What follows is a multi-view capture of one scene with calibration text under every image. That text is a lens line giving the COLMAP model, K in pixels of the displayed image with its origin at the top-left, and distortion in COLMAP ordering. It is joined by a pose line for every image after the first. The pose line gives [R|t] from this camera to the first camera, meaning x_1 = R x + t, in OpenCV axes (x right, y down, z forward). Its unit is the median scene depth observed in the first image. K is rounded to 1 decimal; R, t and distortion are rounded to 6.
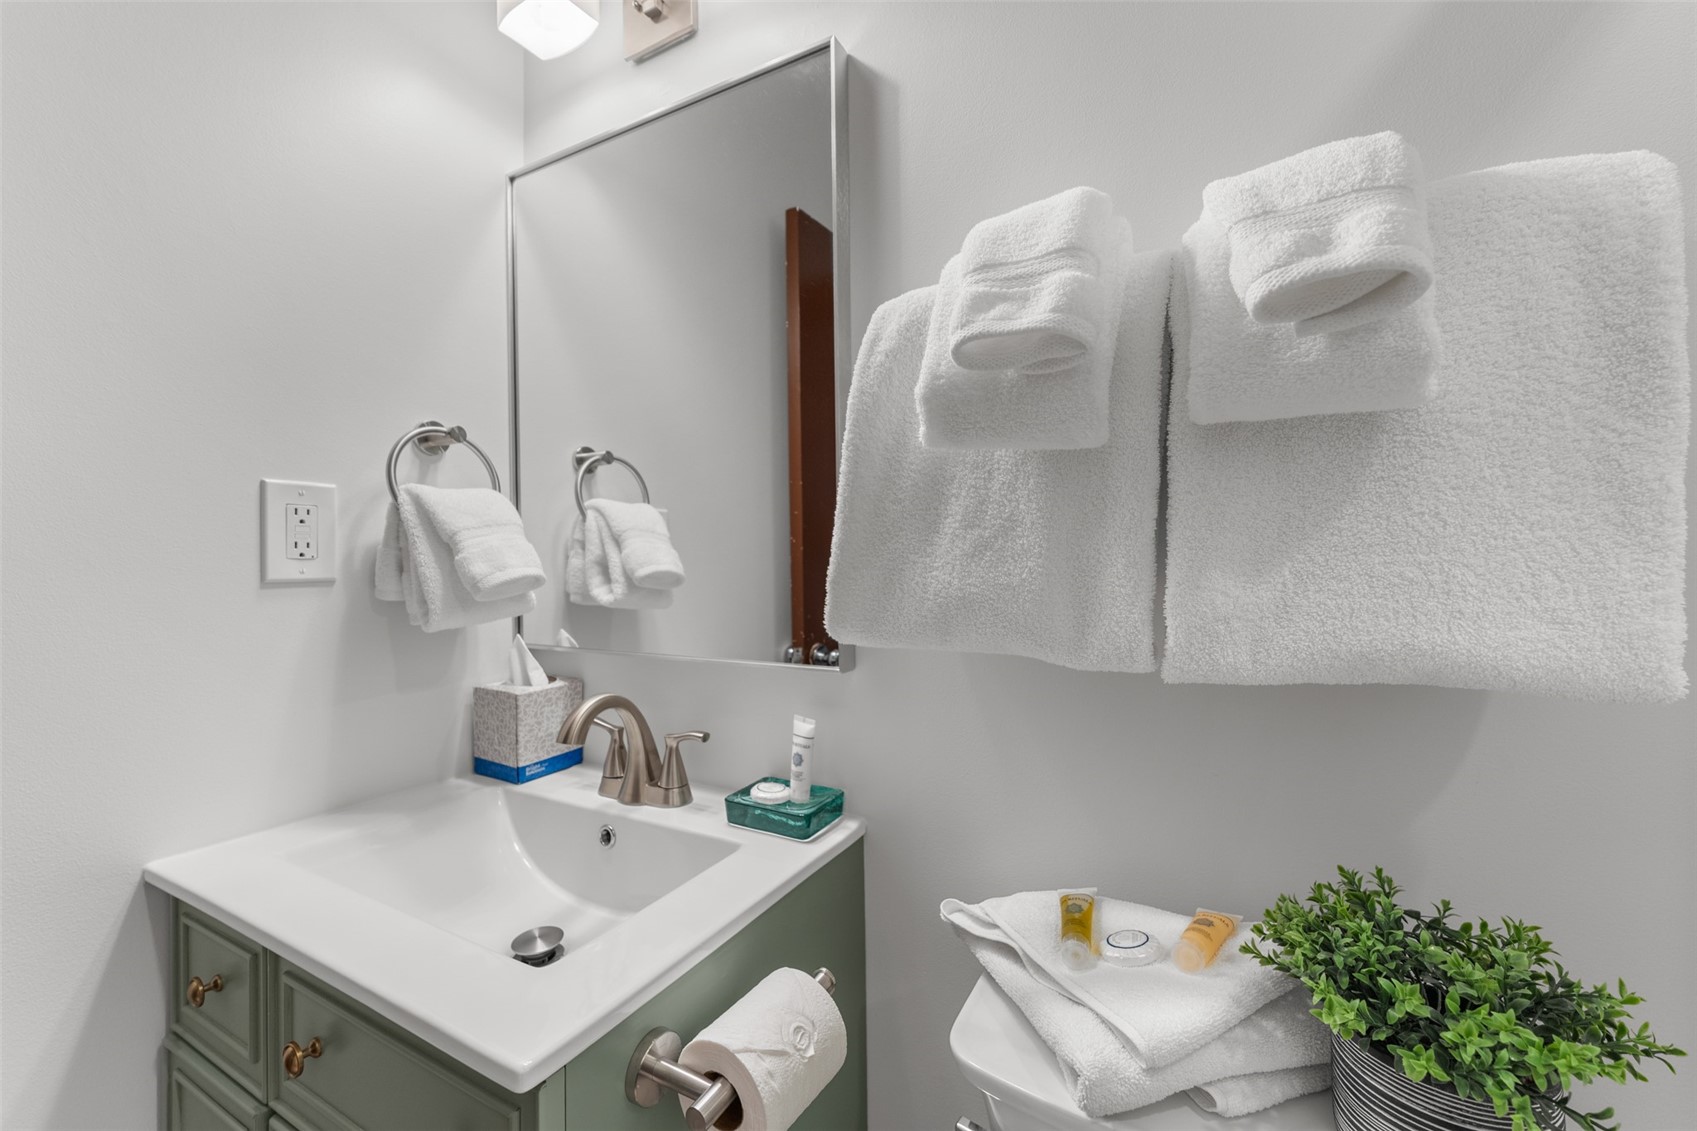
lens RADIAL K [[678.3, 0, 848.5], [0, 678.3, 565.5], [0, 0, 1]] dist [-0.000675, -0.000192]
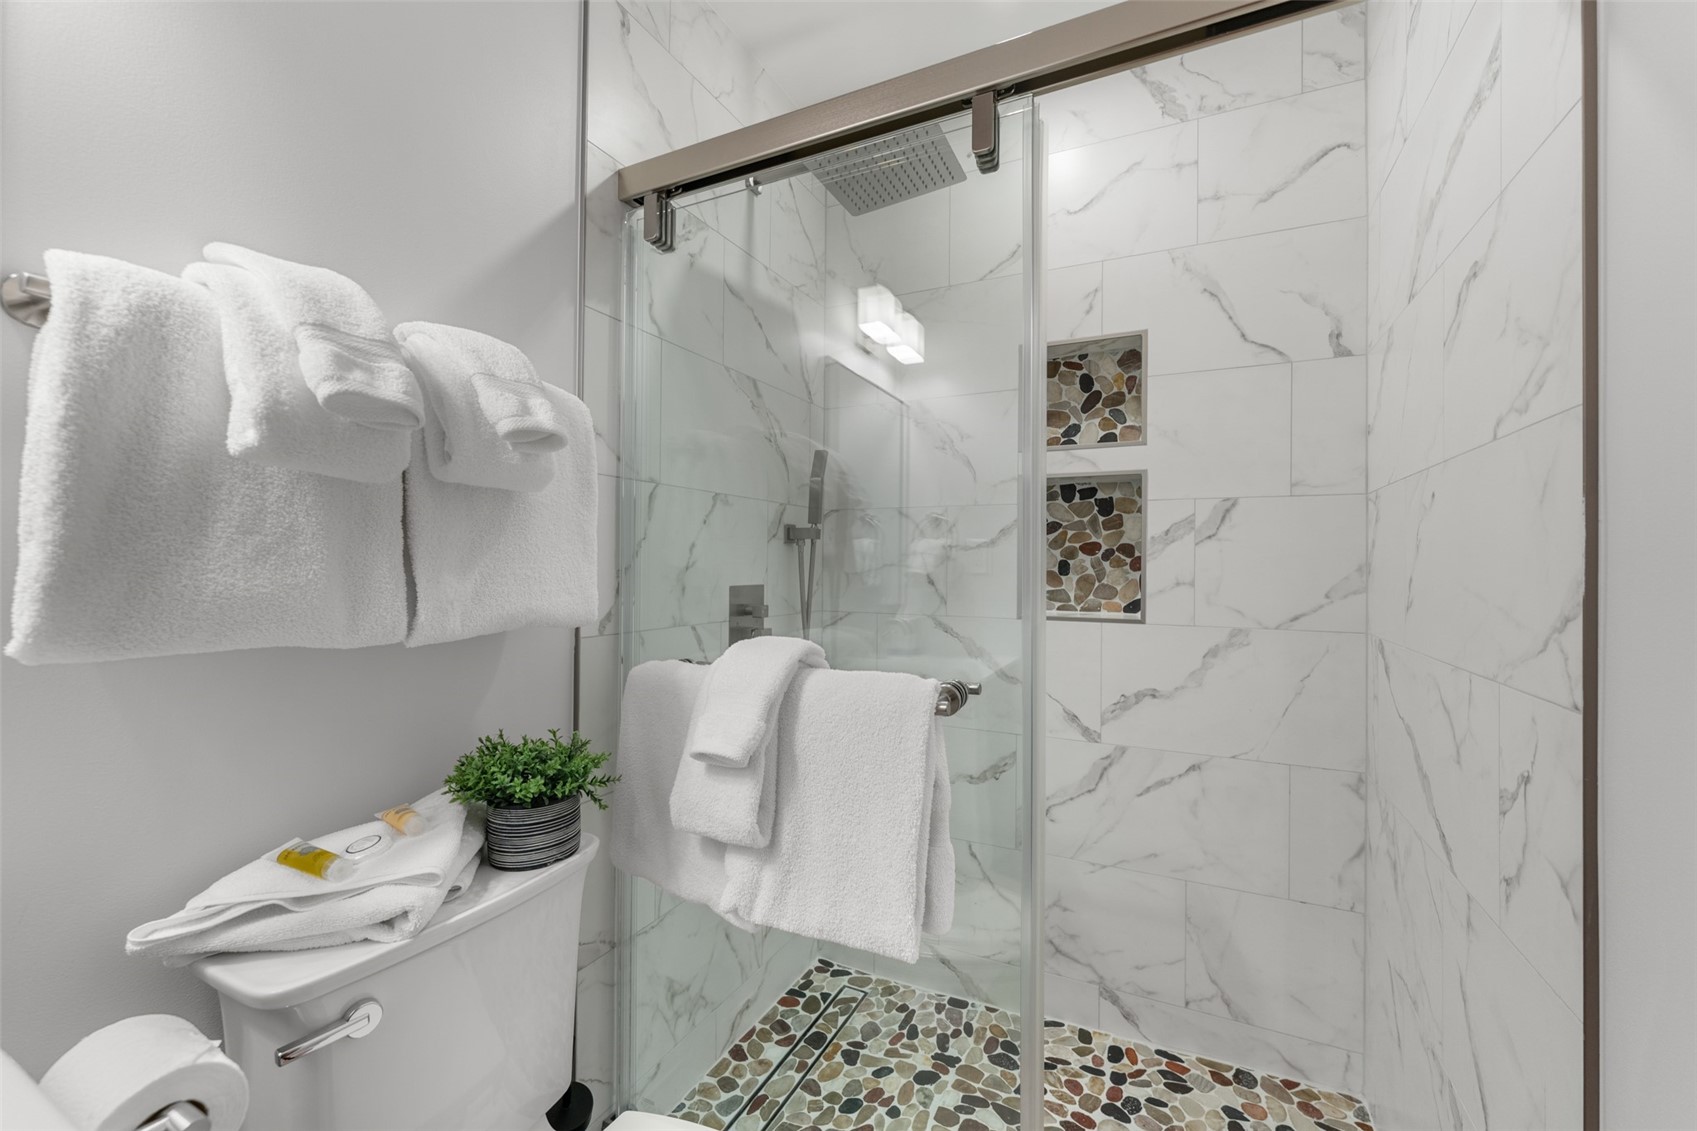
lens RADIAL K [[678.3, 0, 848.5], [0, 678.3, 565.5], [0, 0, 1]] dist [-0.000675, -0.000192]
pose [[-0.016920, 0.006801, 0.999834, -0.964524], [-0.005491, 0.999961, -0.006895, -0.002231], [-0.999842, -0.005607, -0.016882, 0.056630]]
